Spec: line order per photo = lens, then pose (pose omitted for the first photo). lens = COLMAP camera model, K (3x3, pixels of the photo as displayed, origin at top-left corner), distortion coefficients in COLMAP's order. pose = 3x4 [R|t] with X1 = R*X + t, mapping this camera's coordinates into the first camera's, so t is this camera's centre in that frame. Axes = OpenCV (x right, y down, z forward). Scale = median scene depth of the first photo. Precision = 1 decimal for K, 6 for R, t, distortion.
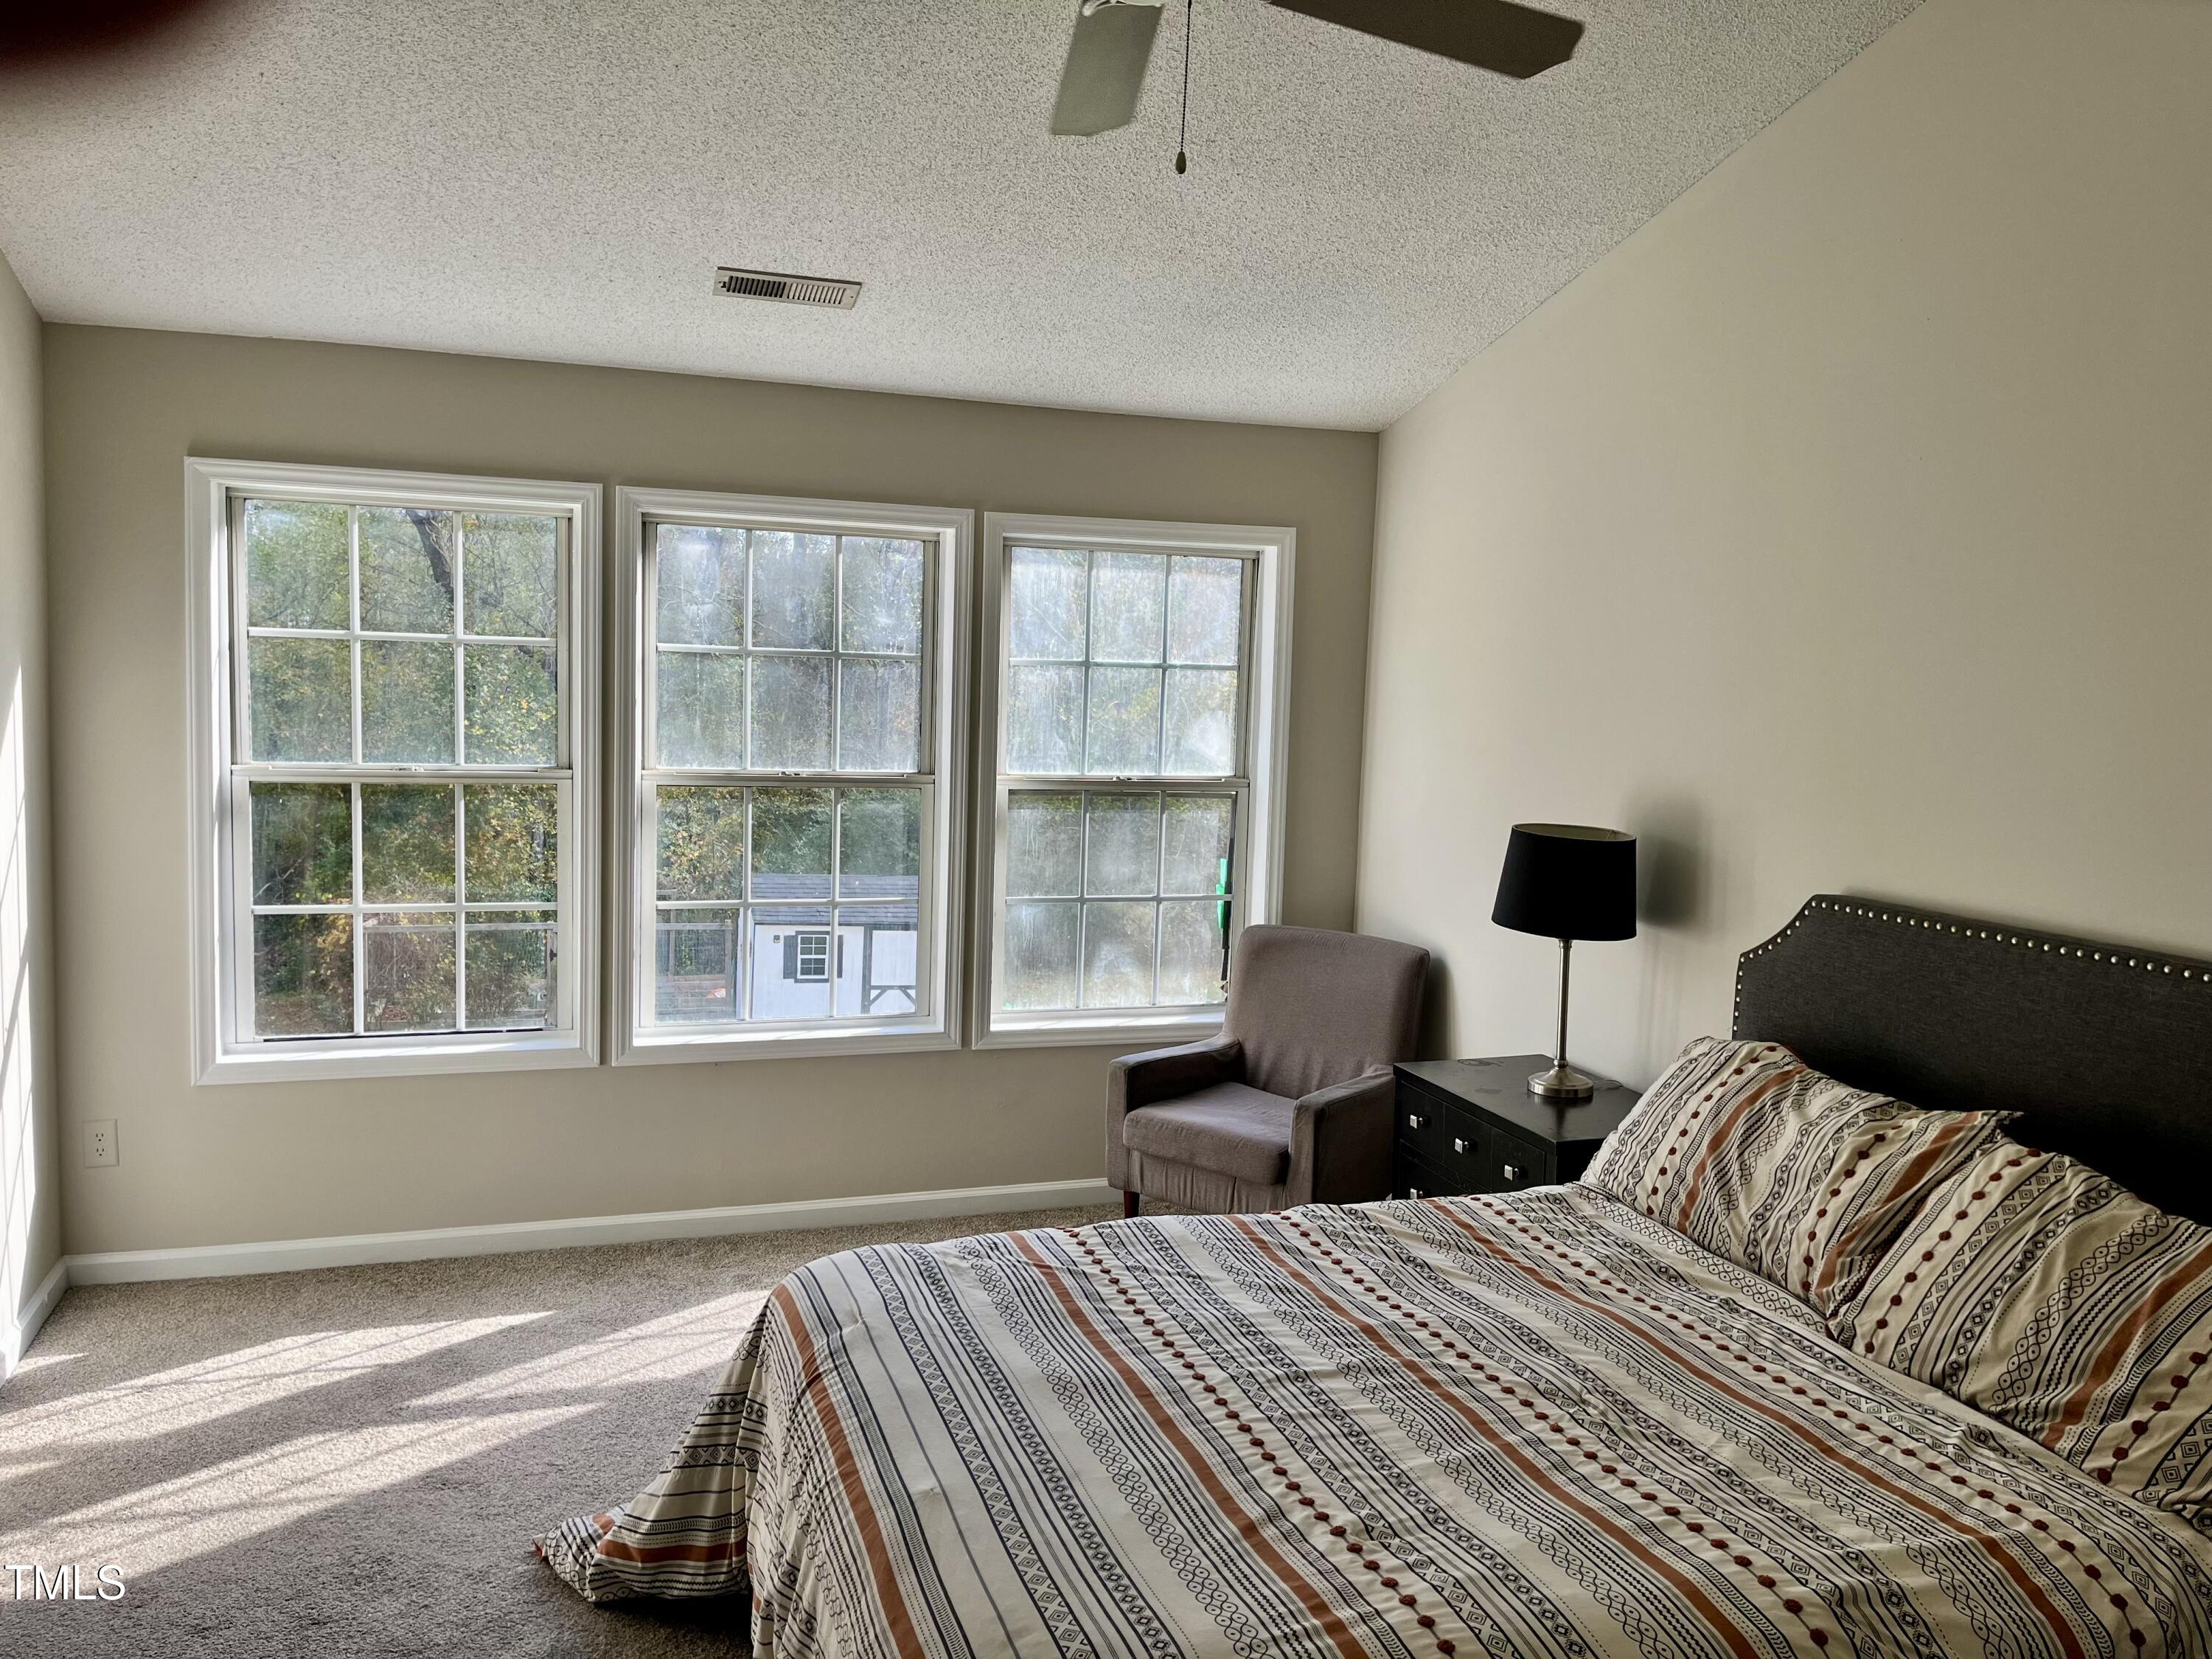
lens RADIAL K [[1661.0, 0, 1117.8], [0, 1661.0, 828.7], [0, 0, 1]] dist [0.081379, -0.109489]
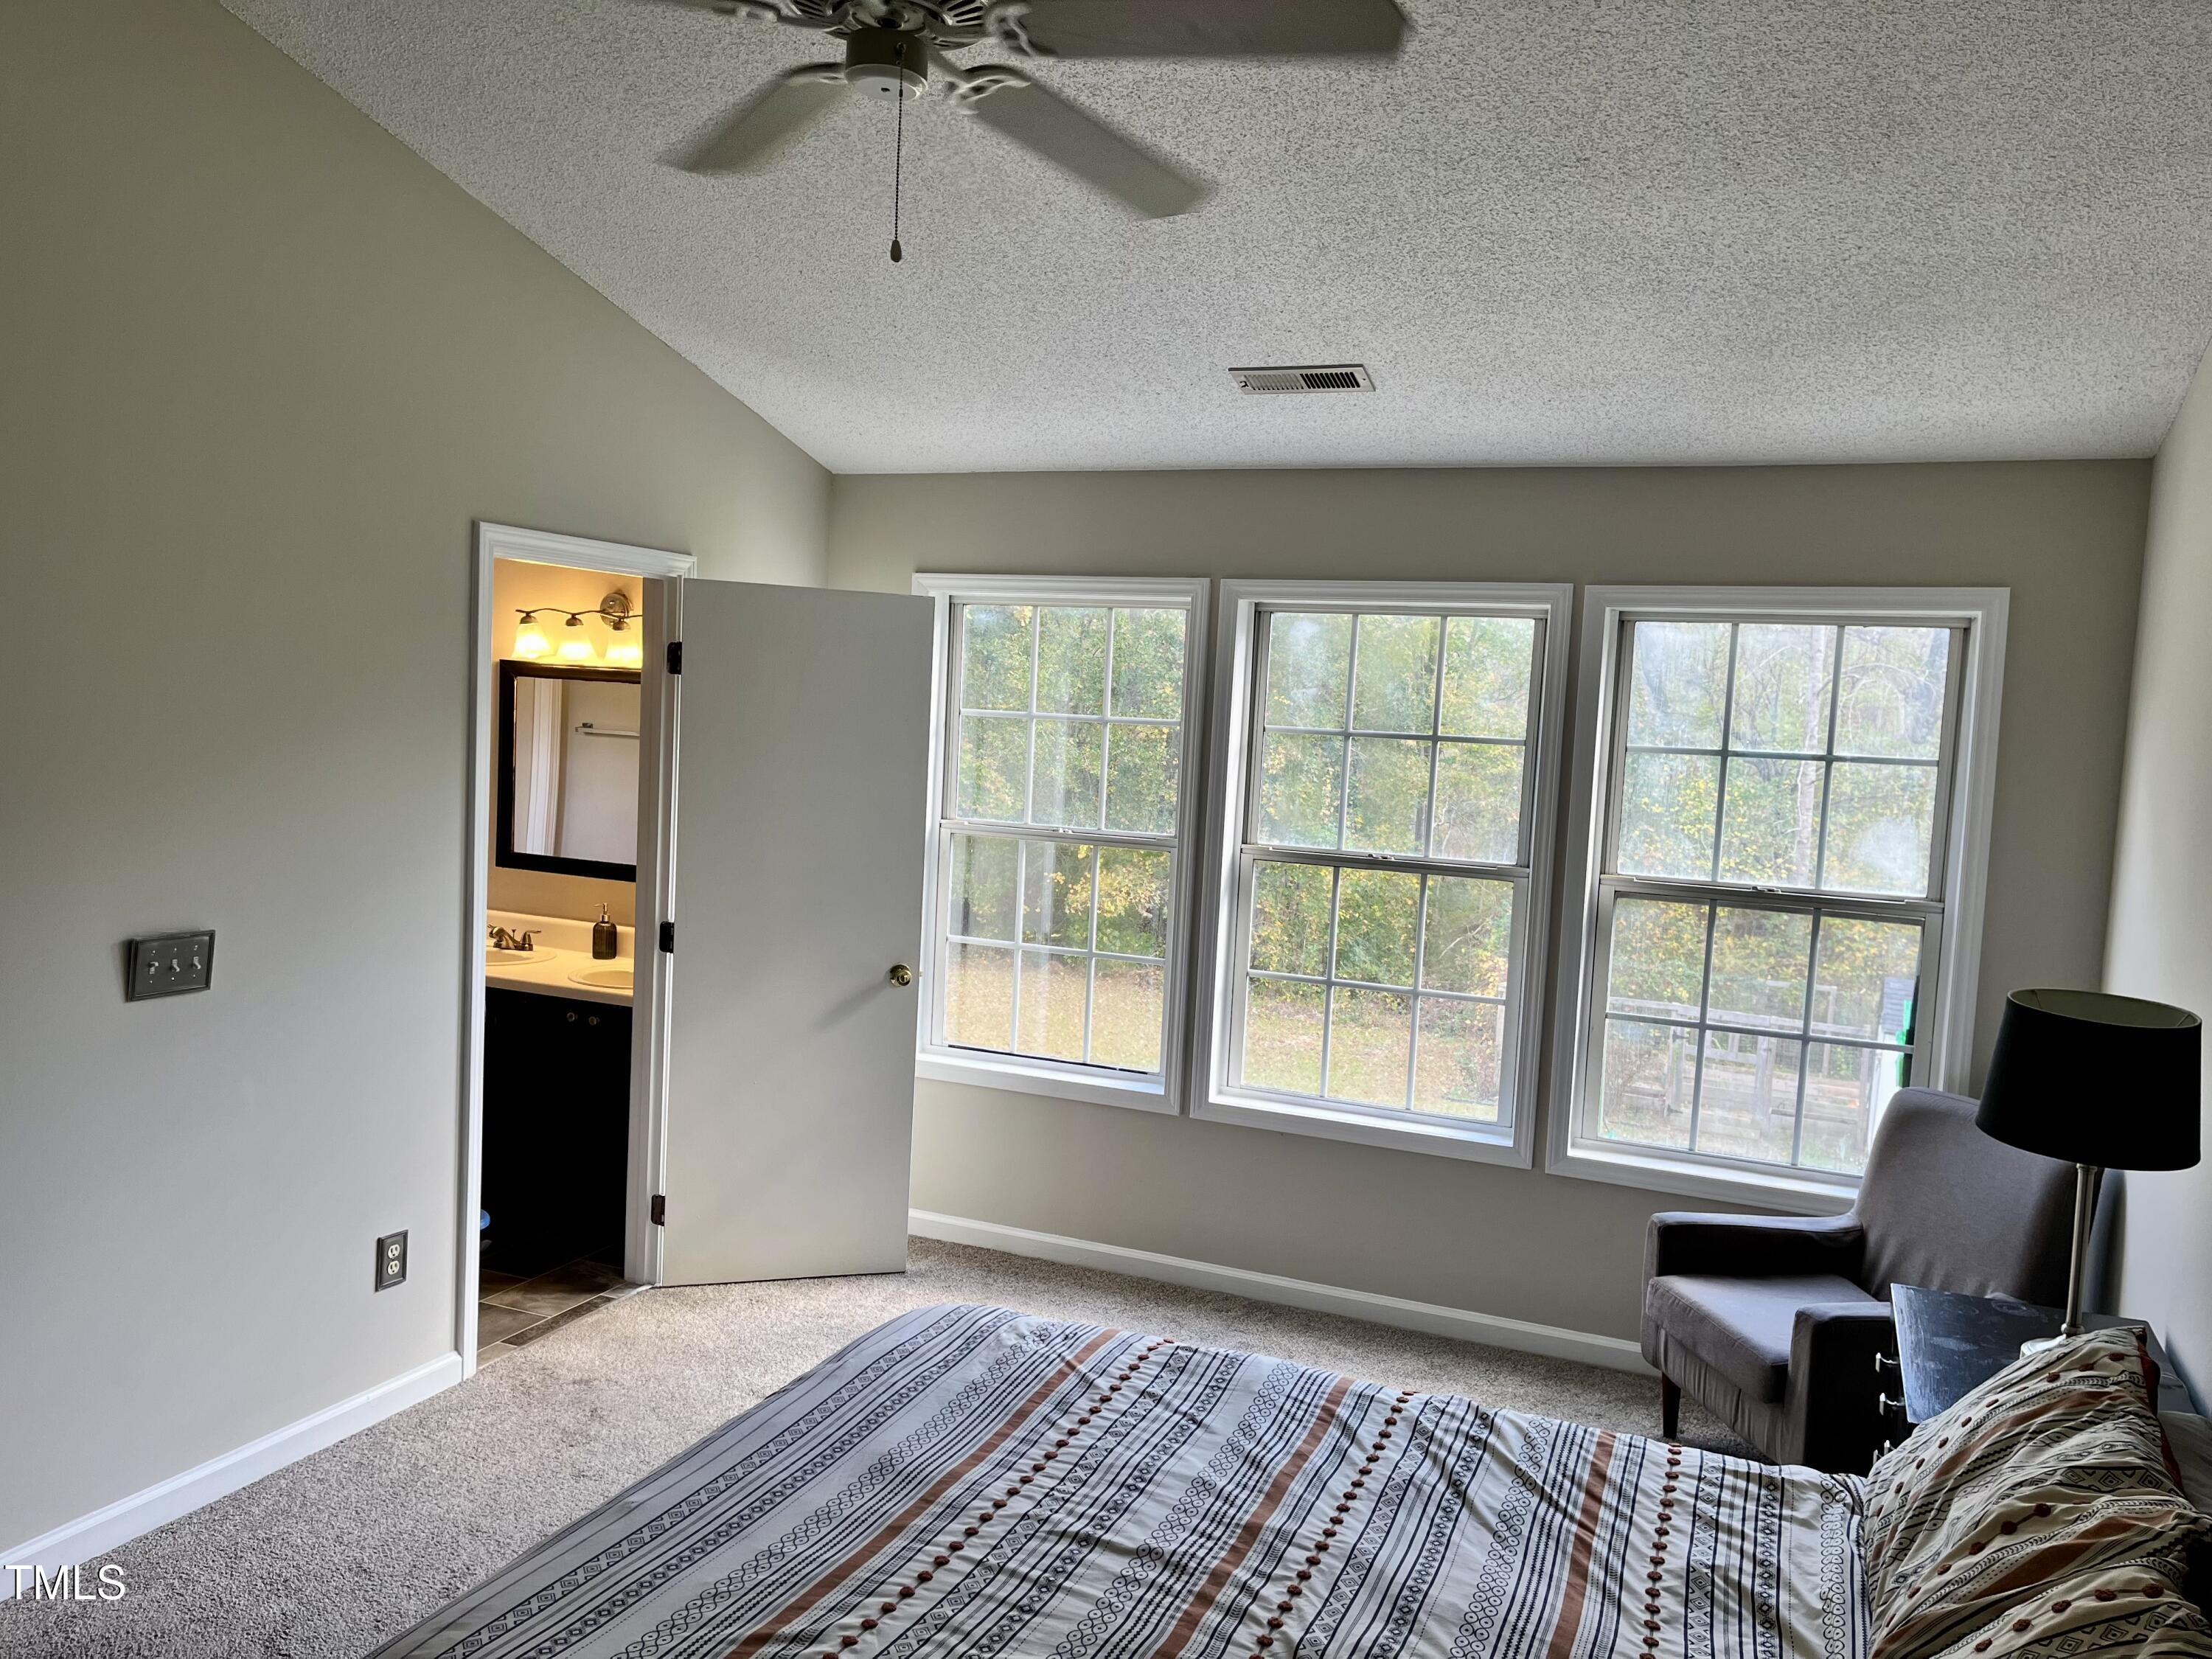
lens RADIAL K [[1661.0, 0, 1115.6], [0, 1661.0, 832.8], [0, 0, 1]] dist [0.081379, -0.109489]
pose [[0.751068, 0.056127, -0.657835, 0.555477], [-0.085683, 0.996240, -0.012827, -0.034156], [0.654641, 0.065999, 0.753053, 0.242940]]
